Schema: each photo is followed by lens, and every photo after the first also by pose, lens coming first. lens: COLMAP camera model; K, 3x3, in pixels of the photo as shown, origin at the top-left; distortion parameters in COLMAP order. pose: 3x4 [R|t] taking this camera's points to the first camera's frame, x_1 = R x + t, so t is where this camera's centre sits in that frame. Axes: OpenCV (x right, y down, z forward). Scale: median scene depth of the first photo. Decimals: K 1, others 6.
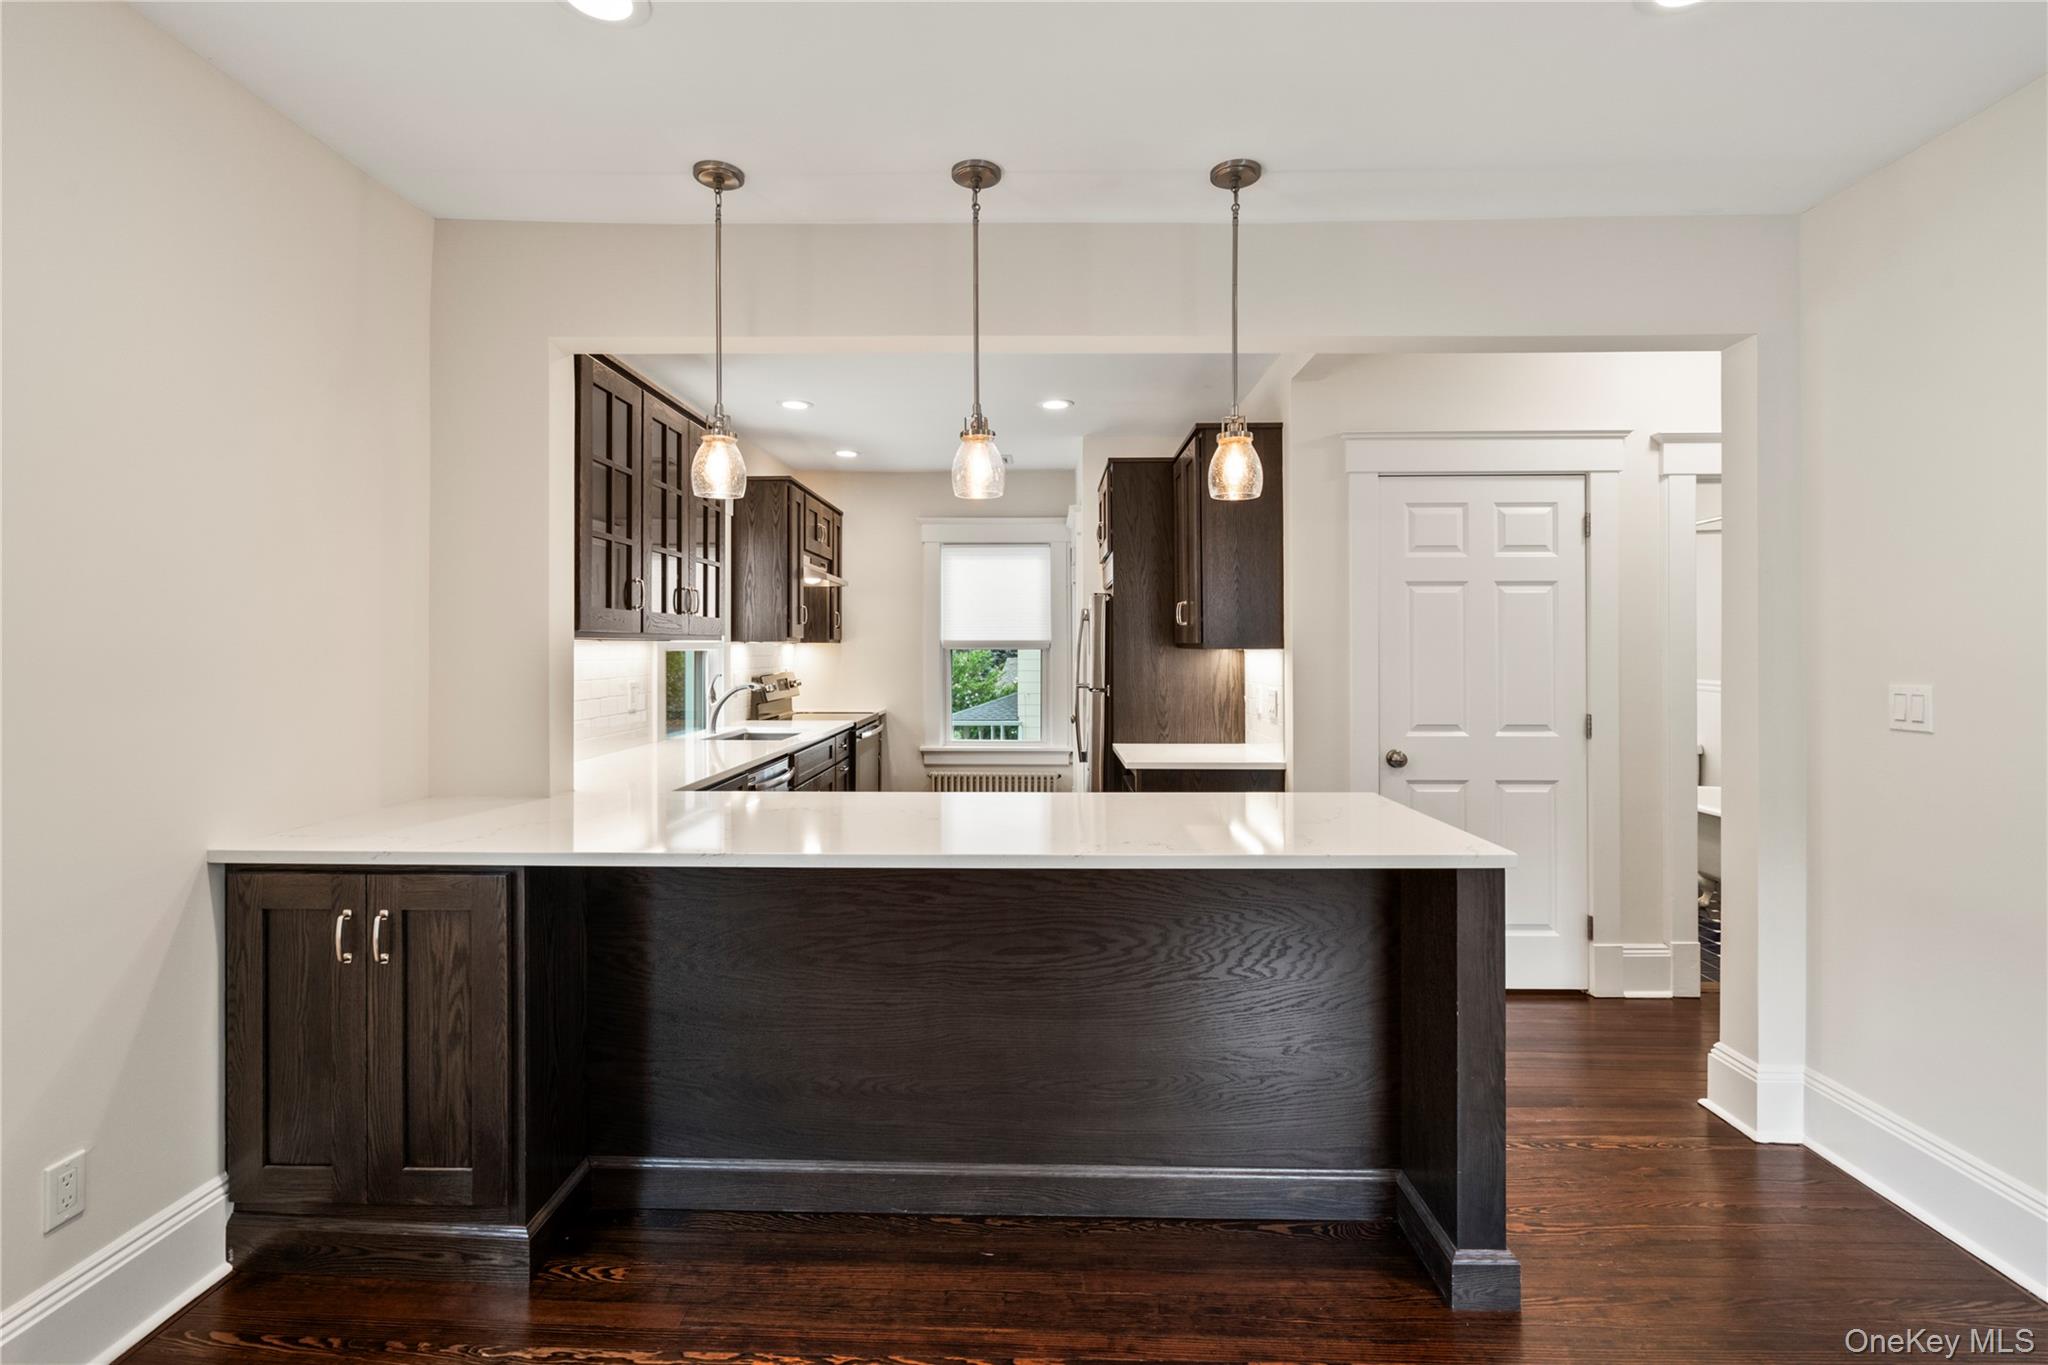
lens RADIAL K [[937.0, 0, 1022.9], [0, 937.0, 645.9], [0, 0, 1]] dist [-0.000719, 0.000001]
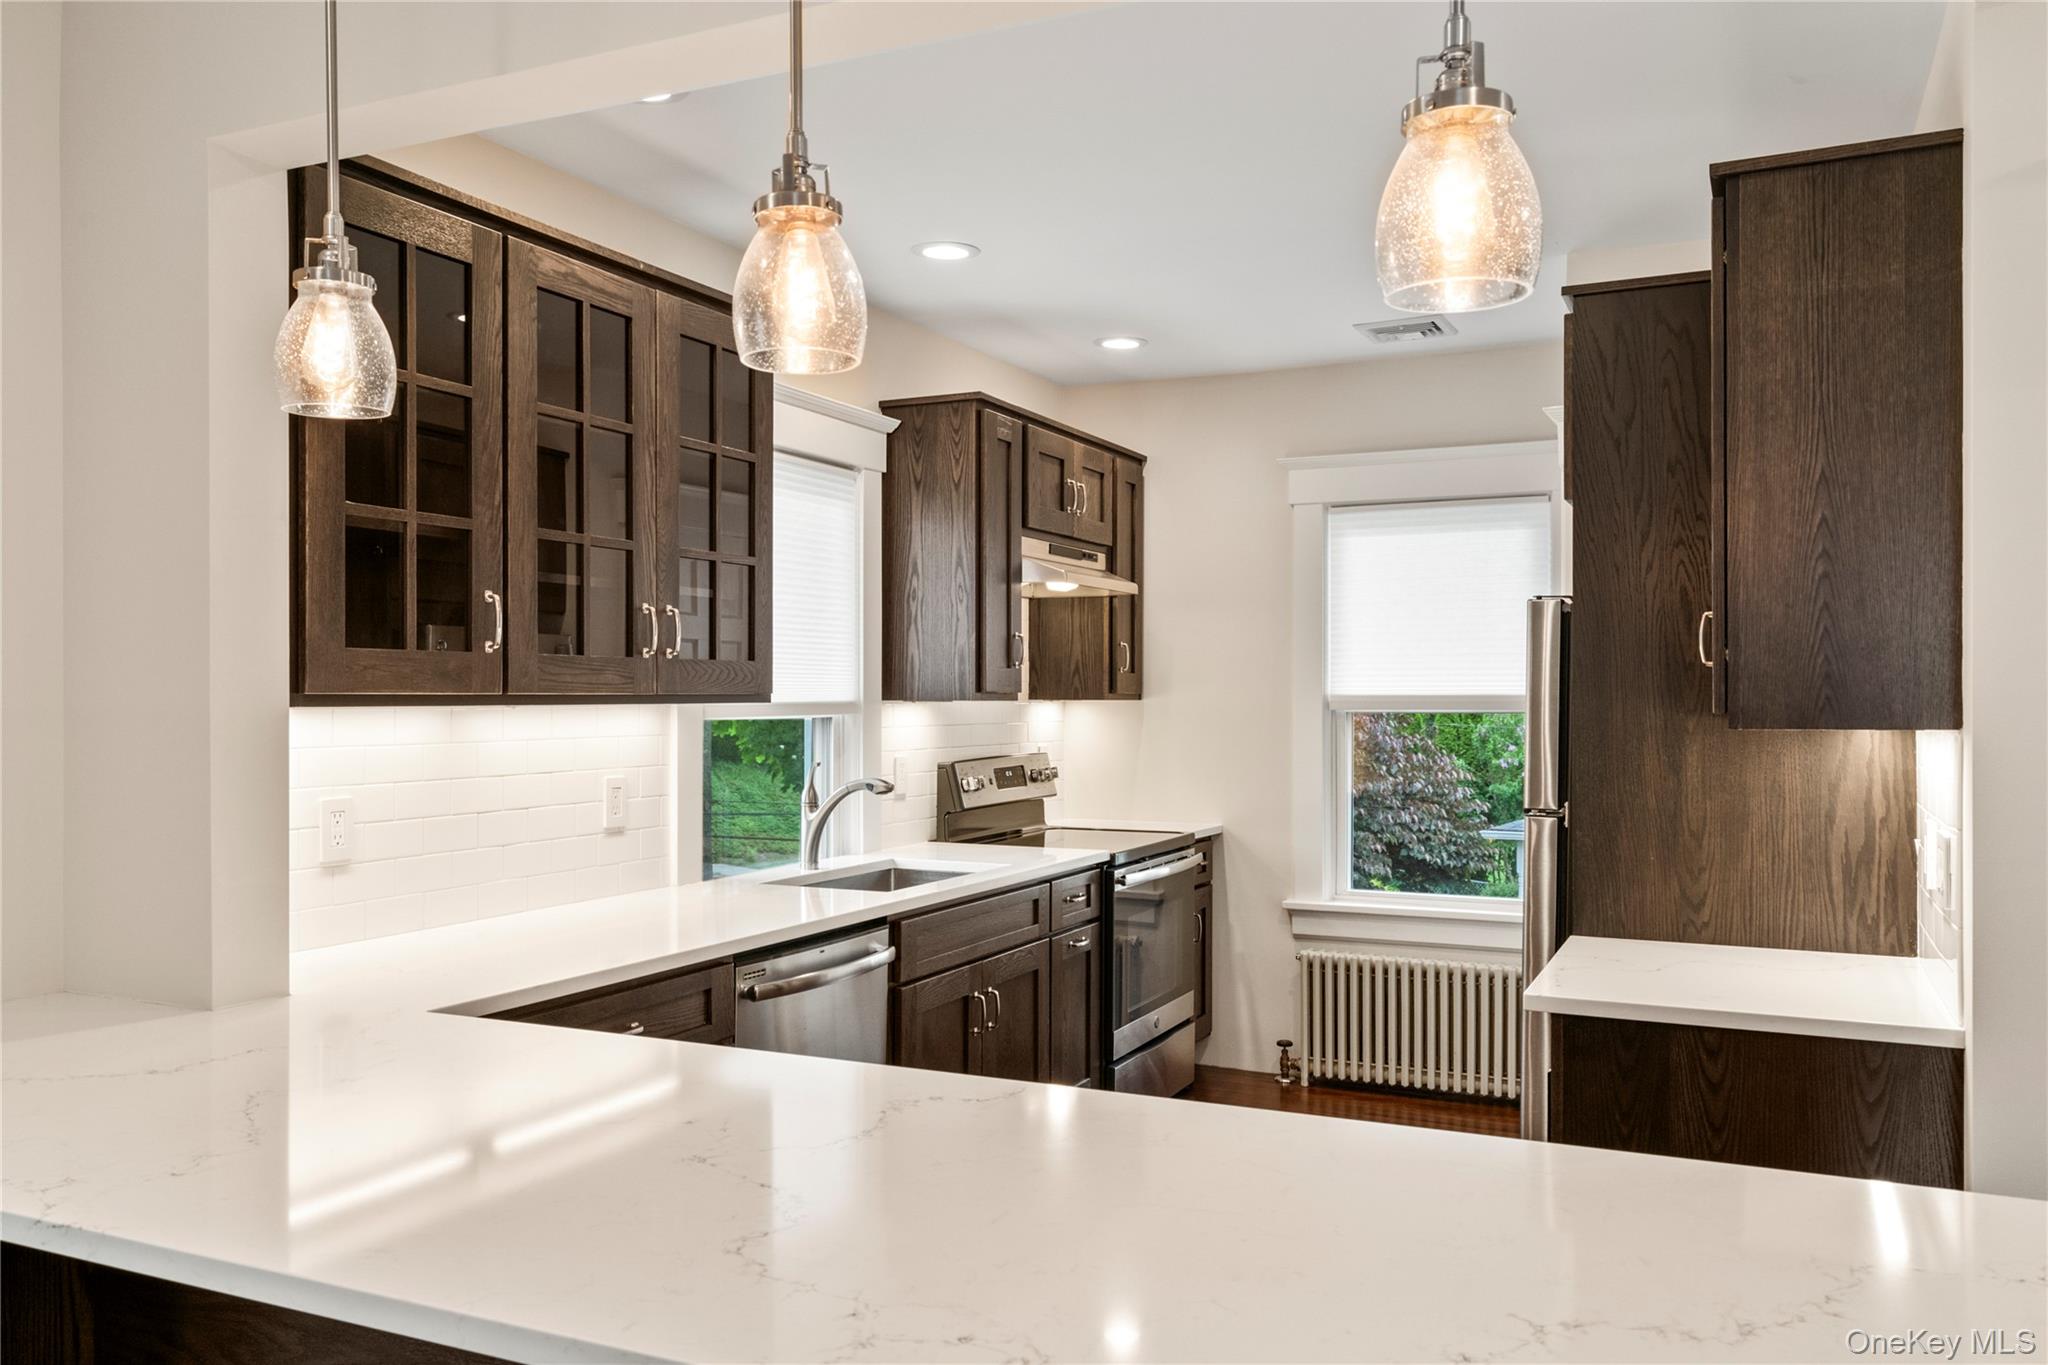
lens RADIAL K [[1553.5, 0, 1022.3], [0, 1553.5, 710.9], [0, 0, 1]] dist [0.014425, 0.003007]
pose [[0.909705, 0.004734, -0.415228, 0.137368], [-0.000043, 0.999936, 0.011306, -0.008175], [0.415255, -0.010268, 0.909647, 0.189025]]
